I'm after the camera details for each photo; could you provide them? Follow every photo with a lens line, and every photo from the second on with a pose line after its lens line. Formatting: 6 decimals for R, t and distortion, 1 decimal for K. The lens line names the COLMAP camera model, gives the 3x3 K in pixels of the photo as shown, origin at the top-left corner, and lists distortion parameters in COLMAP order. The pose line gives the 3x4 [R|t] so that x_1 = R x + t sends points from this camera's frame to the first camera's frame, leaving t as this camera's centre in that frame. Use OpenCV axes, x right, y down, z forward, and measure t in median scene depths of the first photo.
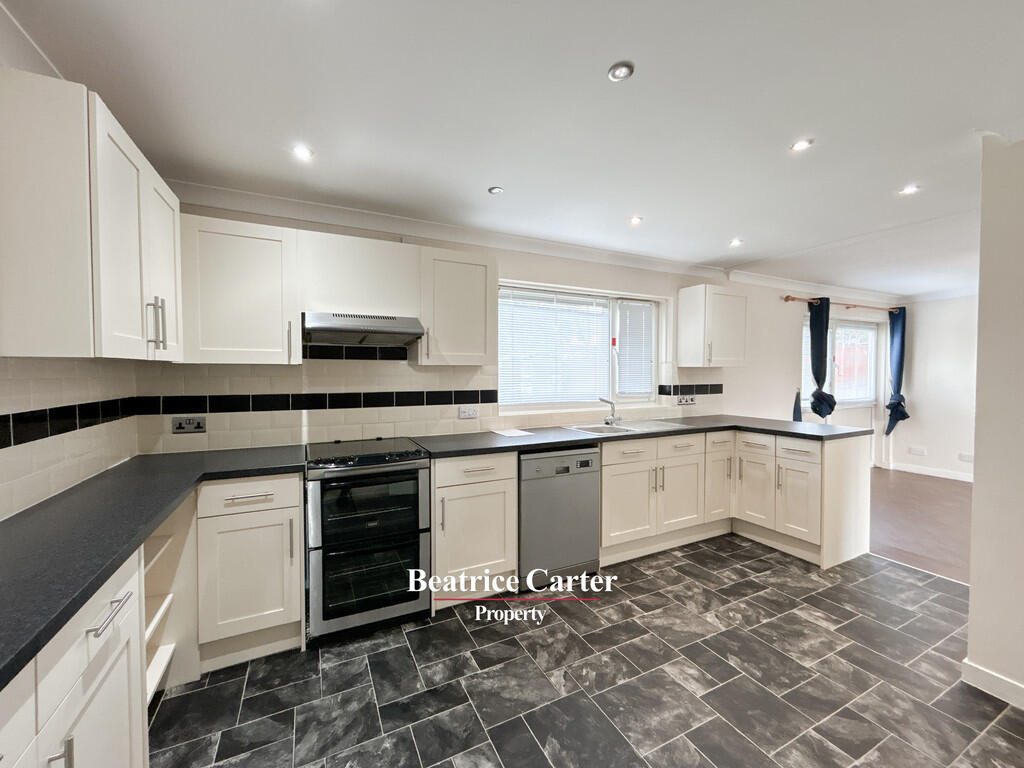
lens RADIAL K [[415.9, 0, 512.0], [0, 415.9, 384.0], [0, 0, 1]] dist [-0.000072, 0.000792]
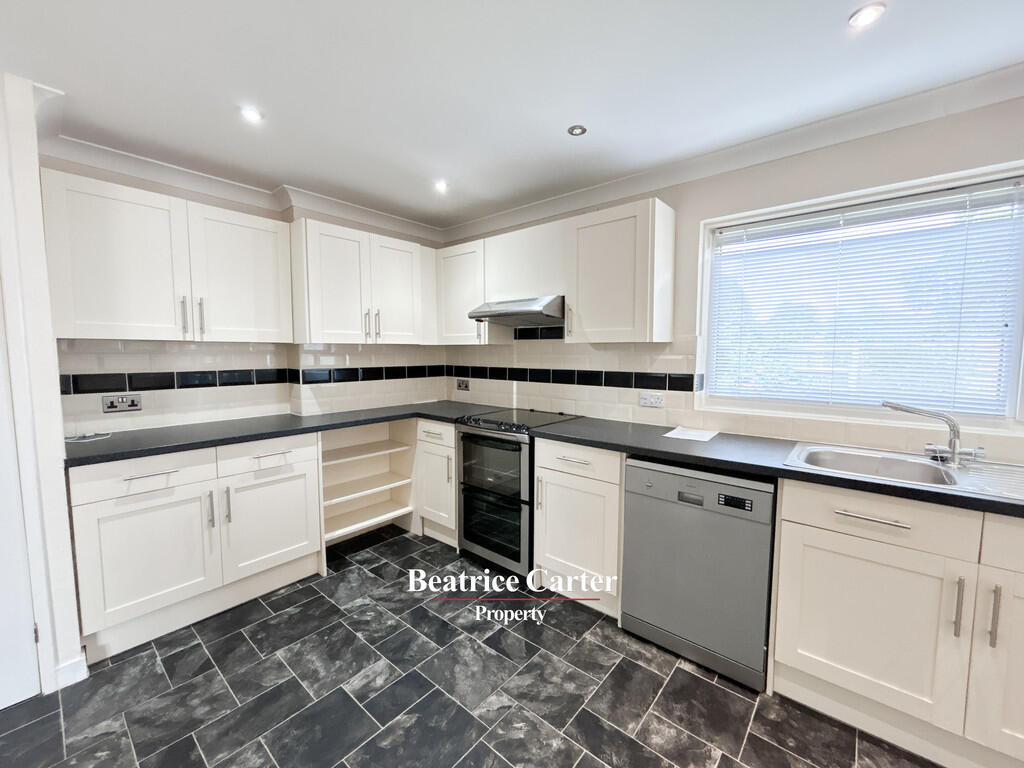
lens RADIAL K [[415.9, 0, 512.0], [0, 415.9, 384.0], [0, 0, 1]] dist [-0.000072, 0.000792]
pose [[0.394014, 0.075137, -0.916028, 0.713485], [-0.026534, 0.997167, 0.070379, -0.017143], [0.918721, -0.003425, 0.394891, 0.561220]]
